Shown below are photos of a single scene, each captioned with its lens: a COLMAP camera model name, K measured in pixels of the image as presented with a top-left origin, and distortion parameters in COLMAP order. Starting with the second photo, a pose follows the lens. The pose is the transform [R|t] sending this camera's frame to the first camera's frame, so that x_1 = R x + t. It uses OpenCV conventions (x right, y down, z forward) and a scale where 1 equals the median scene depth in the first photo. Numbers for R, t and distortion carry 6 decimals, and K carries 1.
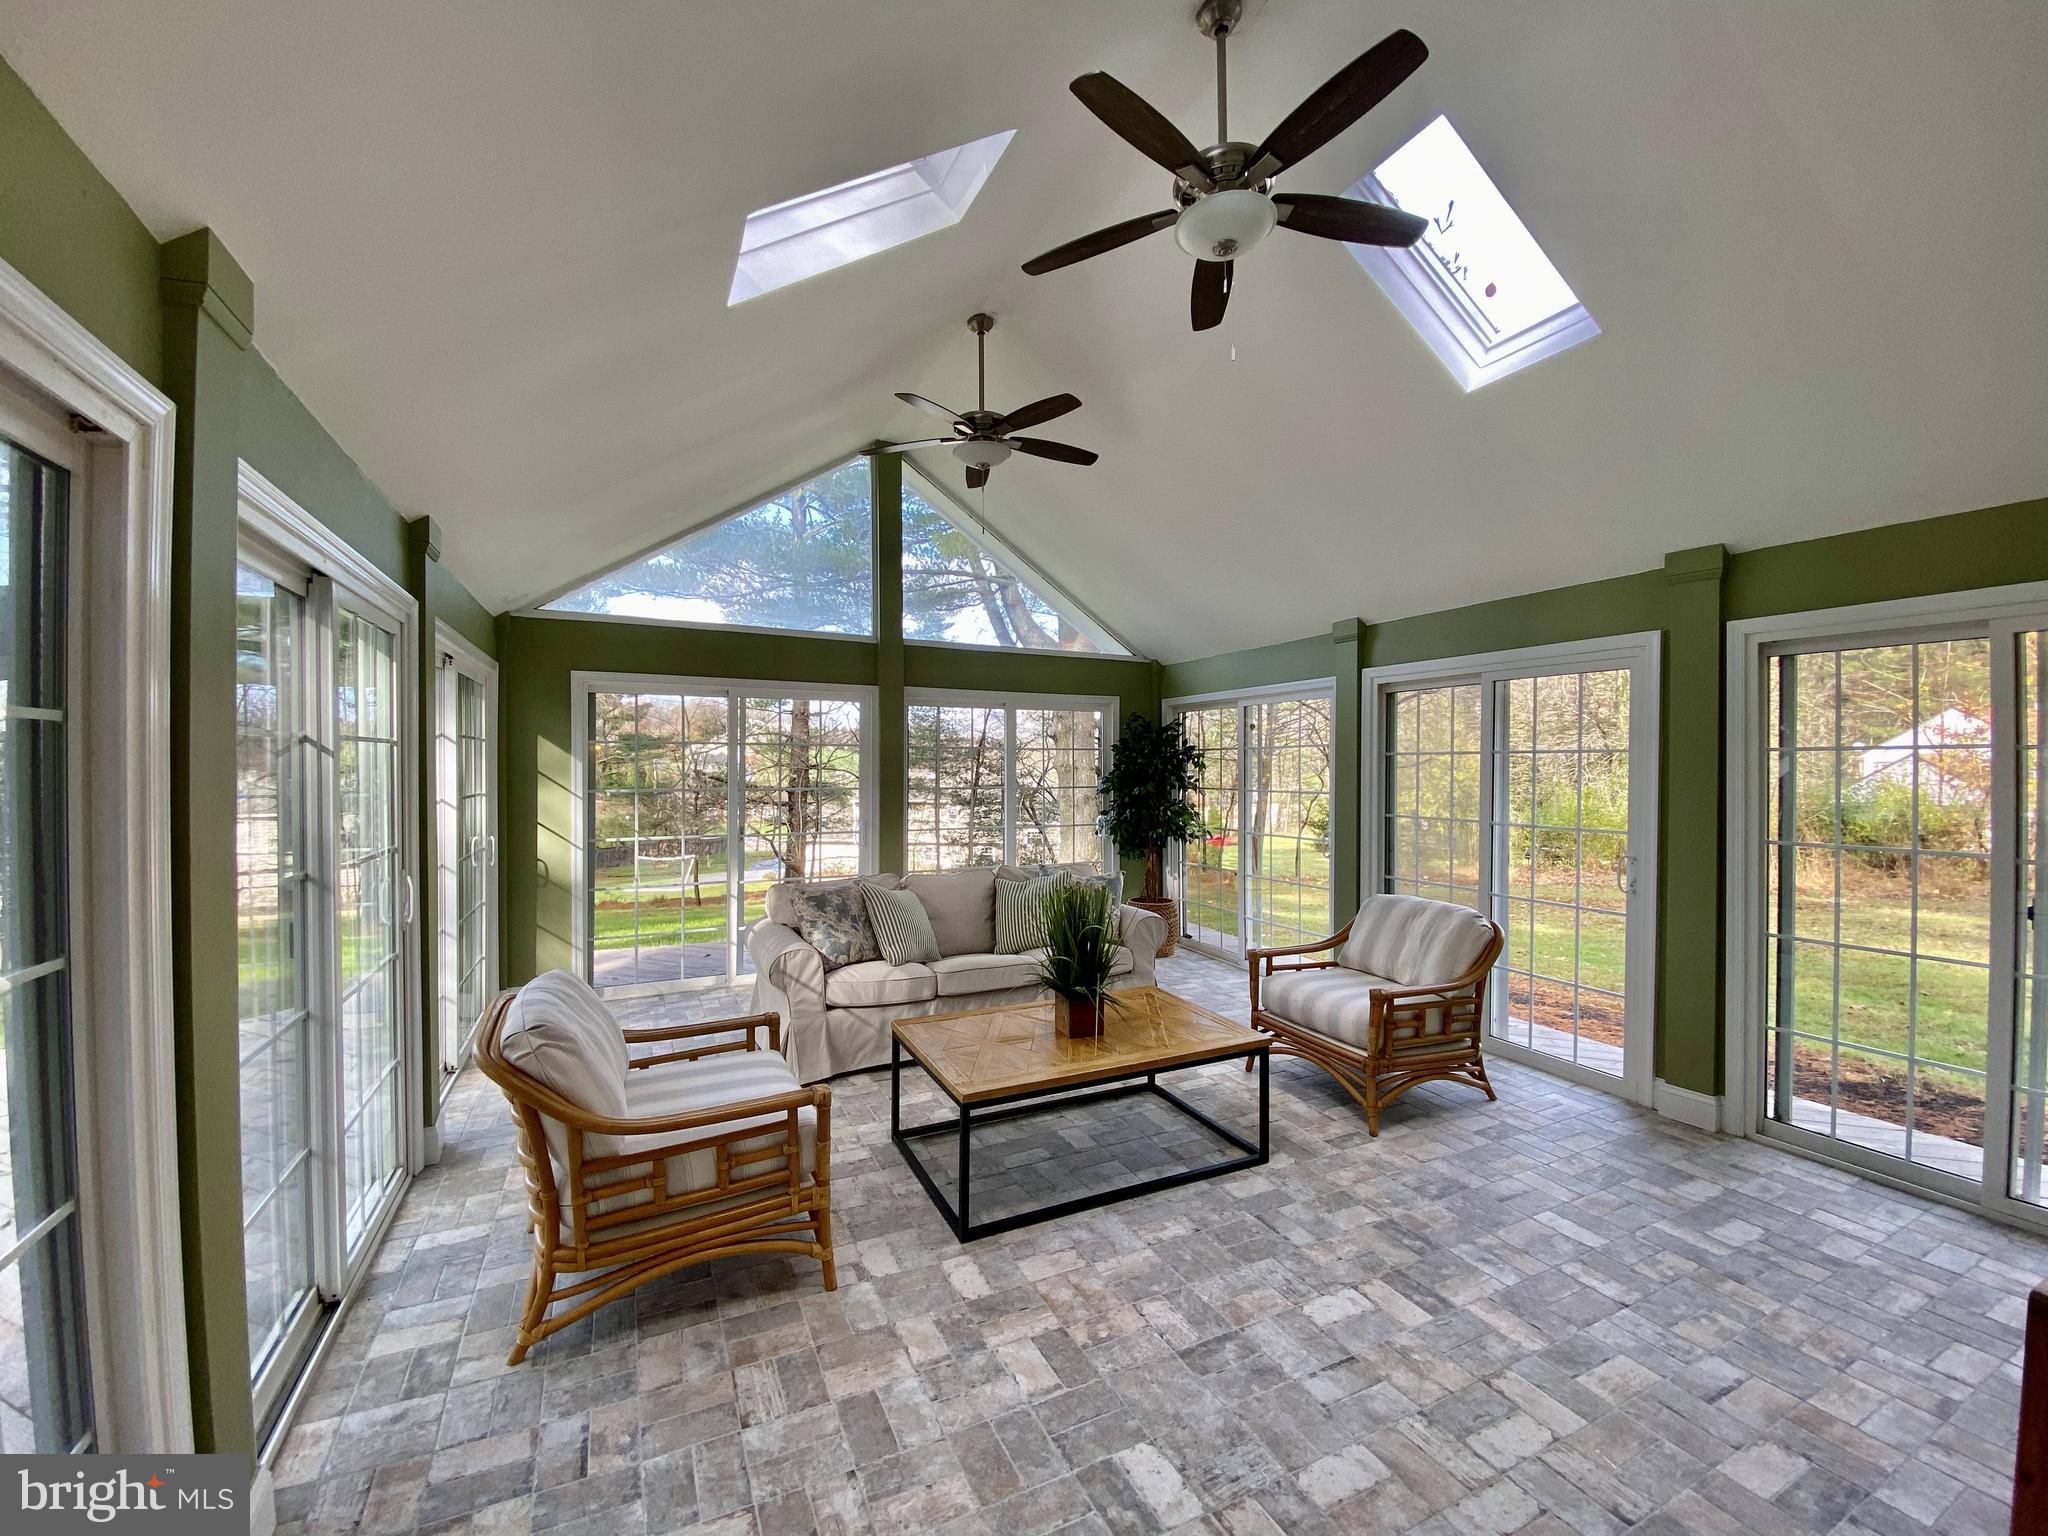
lens RADIAL K [[826.8, 0, 1024.0], [0, 826.8, 768.0], [0, 0, 1]] dist [0.019656, -0.021533]
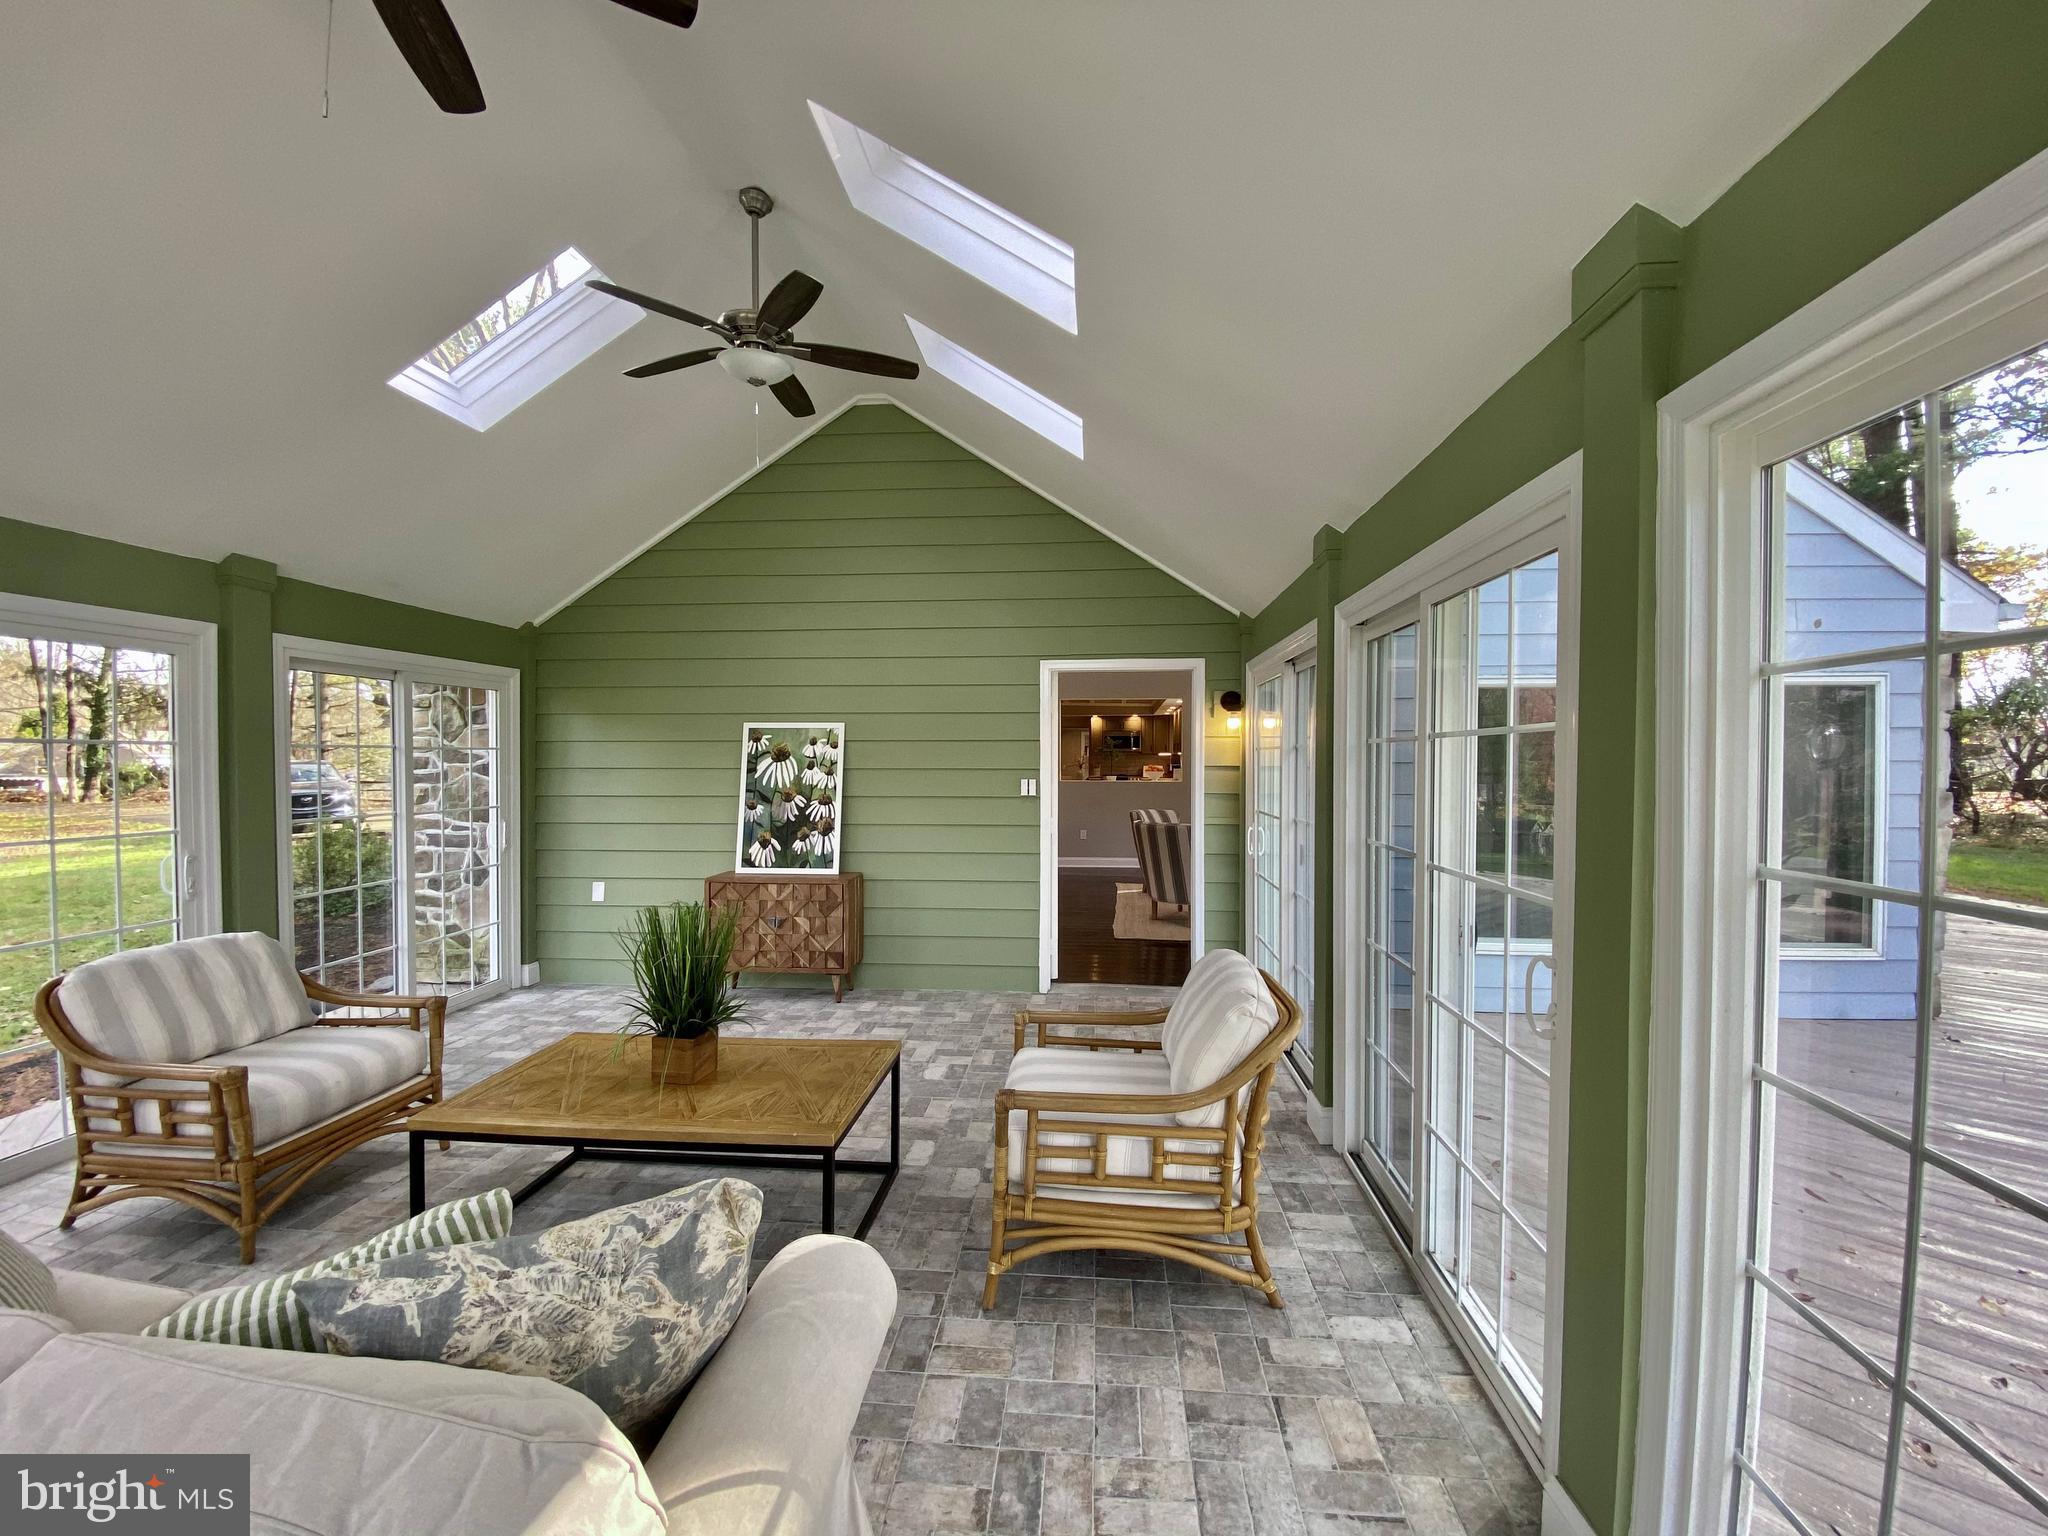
lens RADIAL K [[826.8, 0, 1024.0], [0, 826.8, 768.0], [0, 0, 1]] dist [0.019656, -0.021533]
pose [[-0.856196, -0.011507, 0.516524, -0.717489], [-0.002464, 0.999832, 0.018189, -0.014394], [-0.516646, 0.014300, -0.856080, 1.665725]]
